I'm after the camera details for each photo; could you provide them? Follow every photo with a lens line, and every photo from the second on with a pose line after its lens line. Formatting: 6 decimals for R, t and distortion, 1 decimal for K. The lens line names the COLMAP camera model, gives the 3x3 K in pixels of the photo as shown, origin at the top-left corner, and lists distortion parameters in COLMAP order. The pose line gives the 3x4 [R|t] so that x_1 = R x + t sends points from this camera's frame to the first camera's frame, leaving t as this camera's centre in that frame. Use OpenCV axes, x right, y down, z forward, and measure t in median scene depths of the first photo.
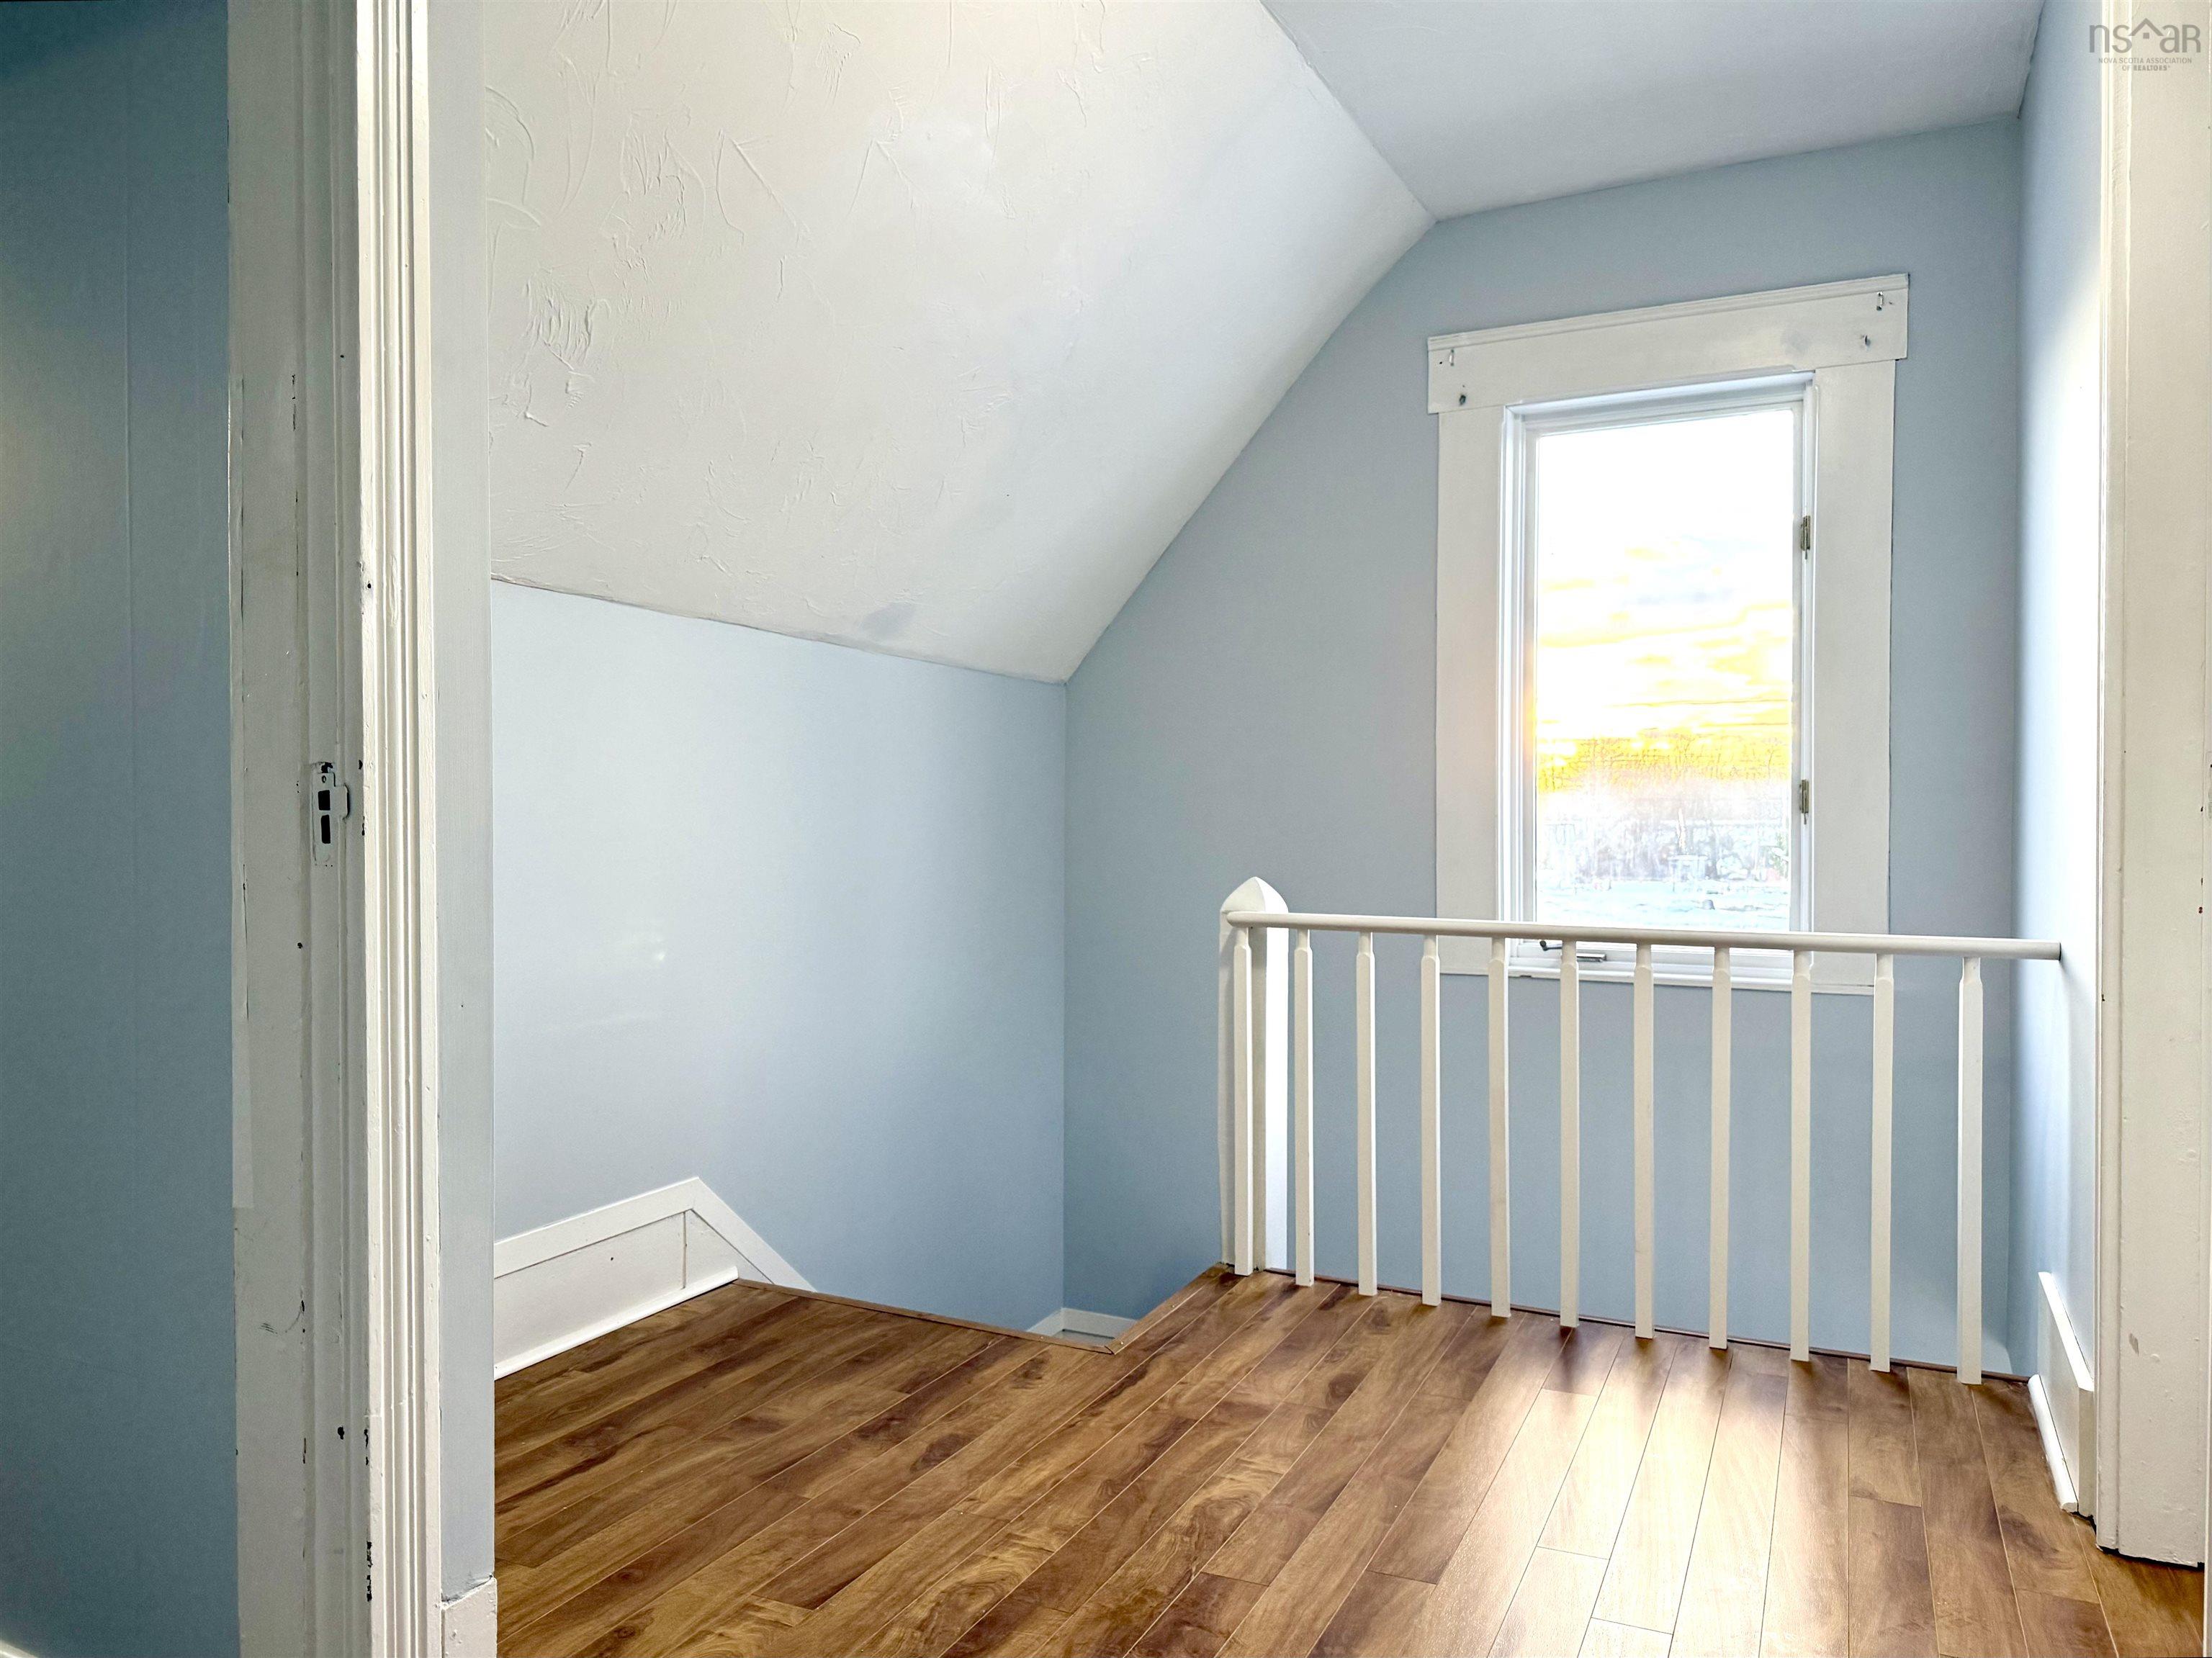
lens RADIAL K [[1548.0, 0, 1120.1], [0, 1548.0, 815.1], [0, 0, 1]] dist [0.040531, -0.041175]
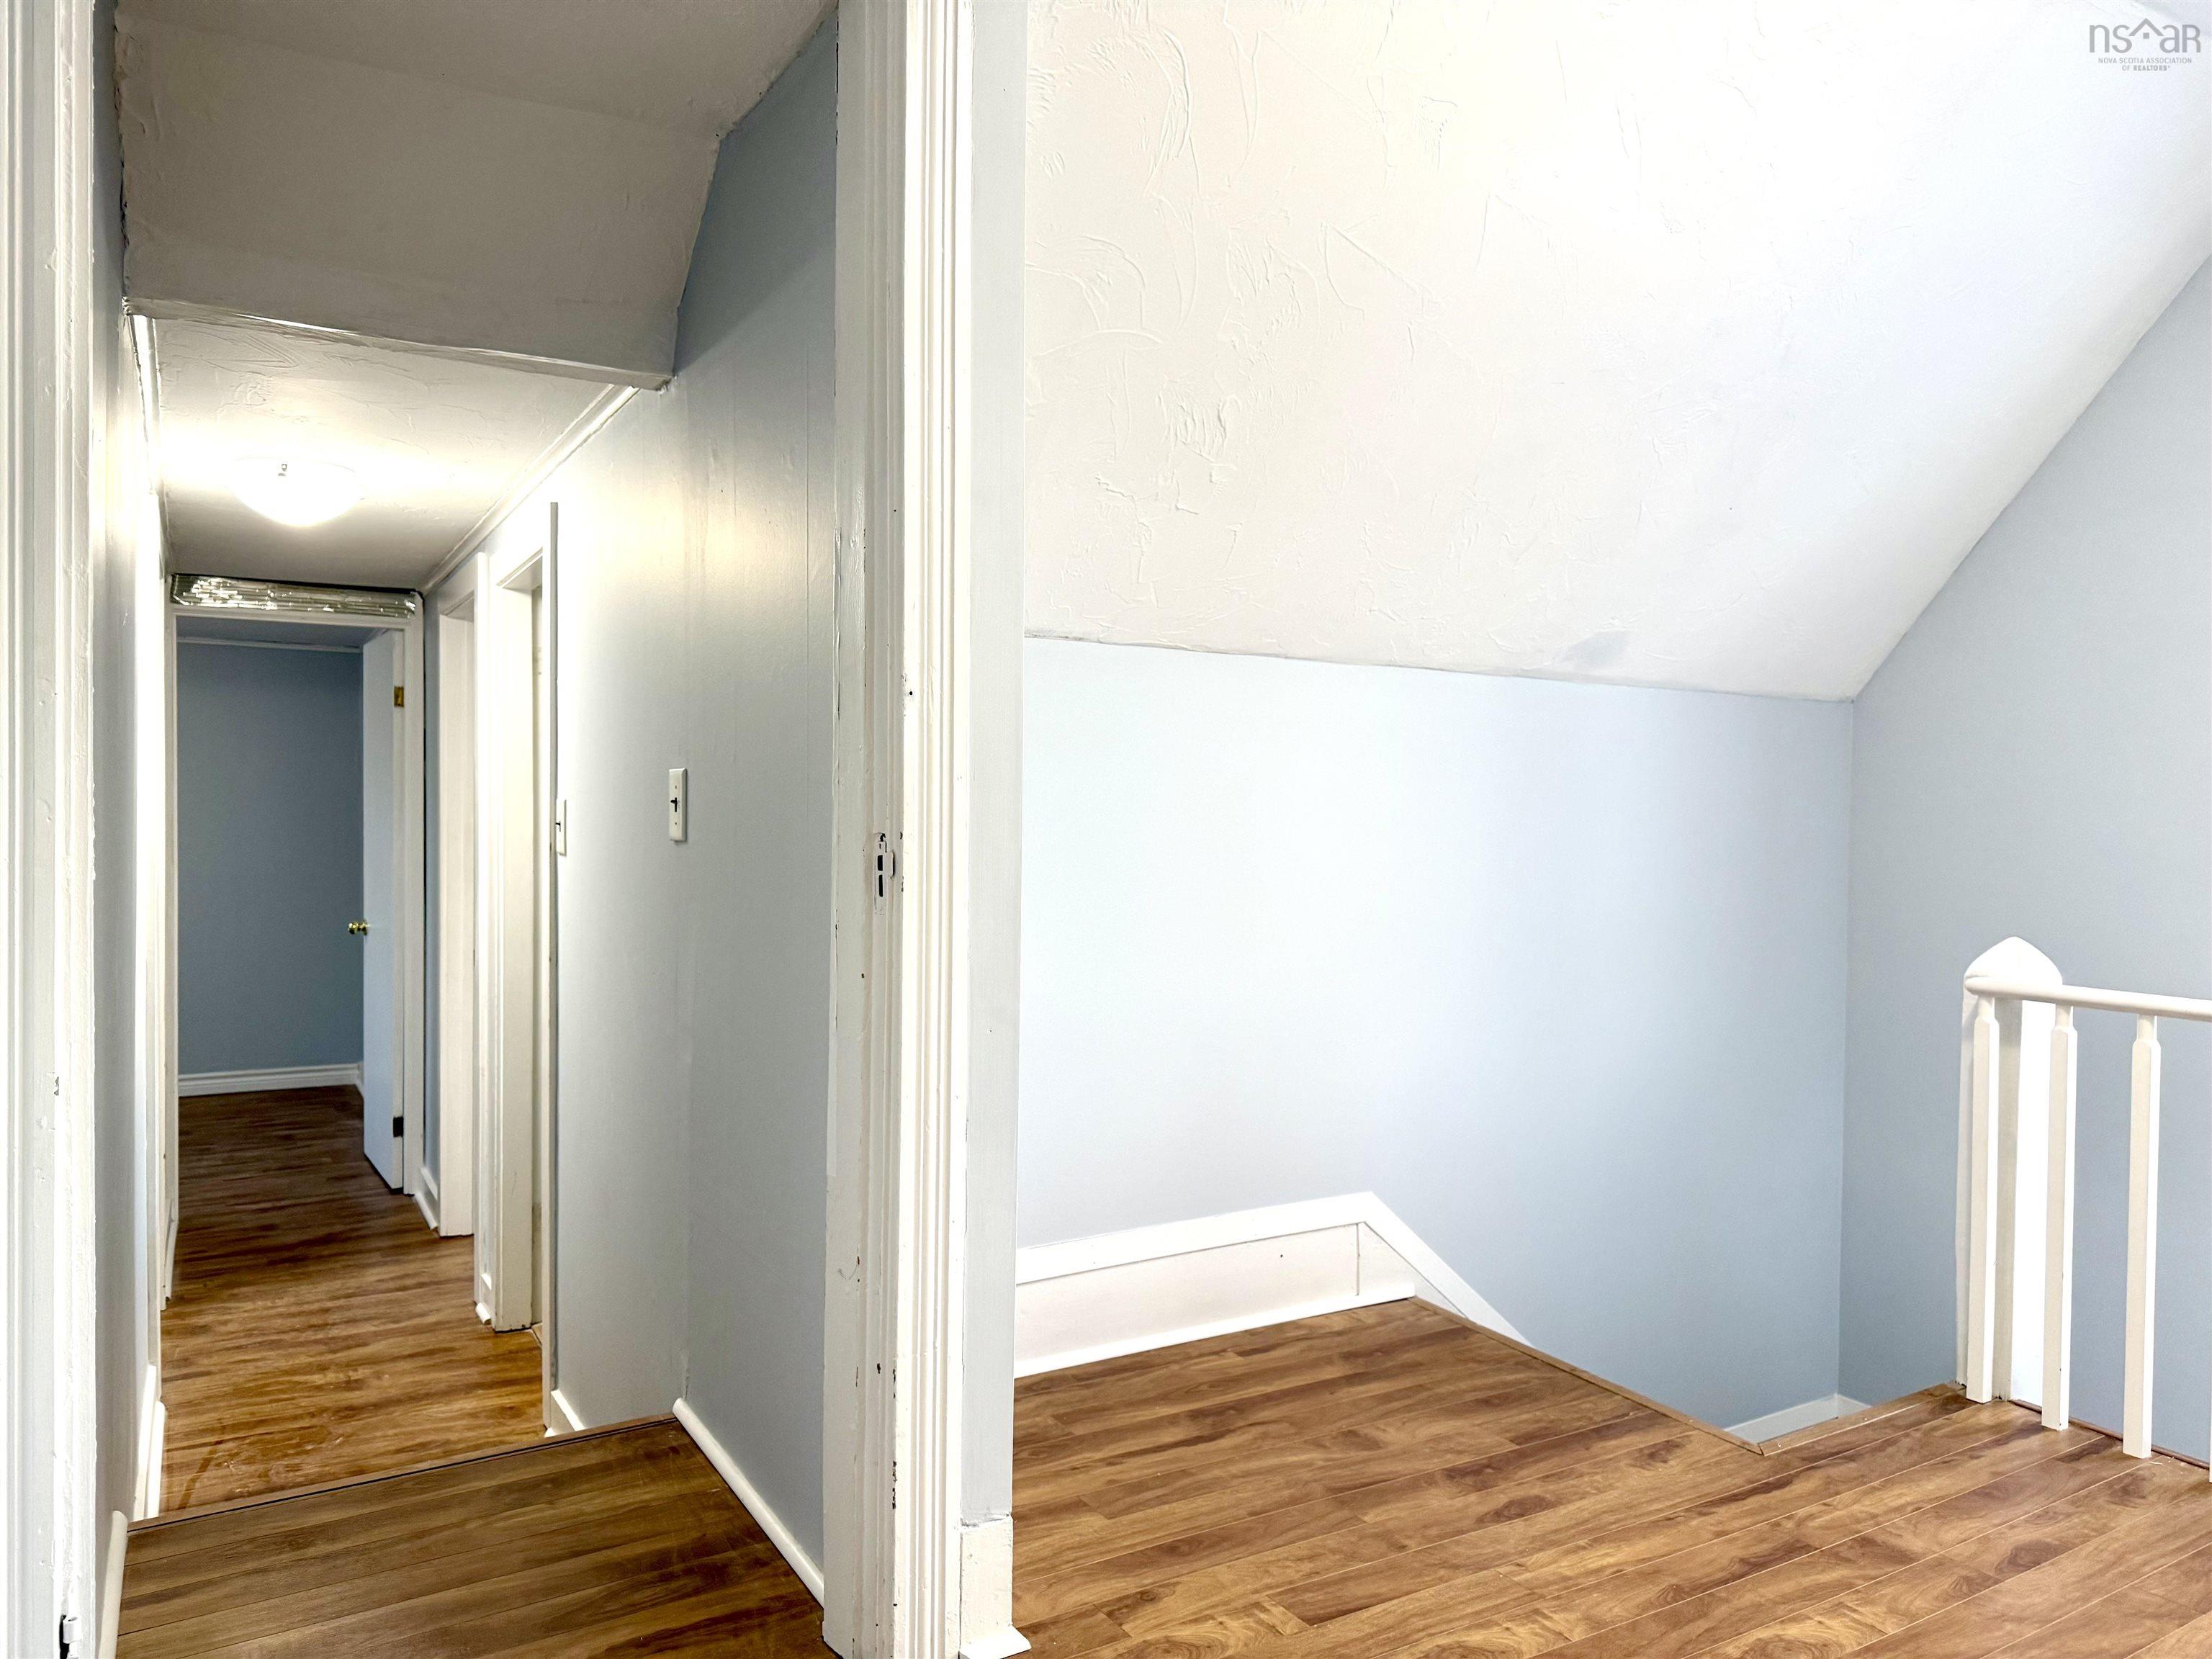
lens RADIAL K [[1548.1, 0, 1110.5], [0, 1548.1, 822.0], [0, 0, 1]] dist [0.040531, -0.041175]
pose [[0.859717, 0.023816, -0.510216, 0.144573], [-0.023457, 0.999699, 0.007138, -0.028123], [0.510232, 0.005831, 0.860017, 0.009317]]
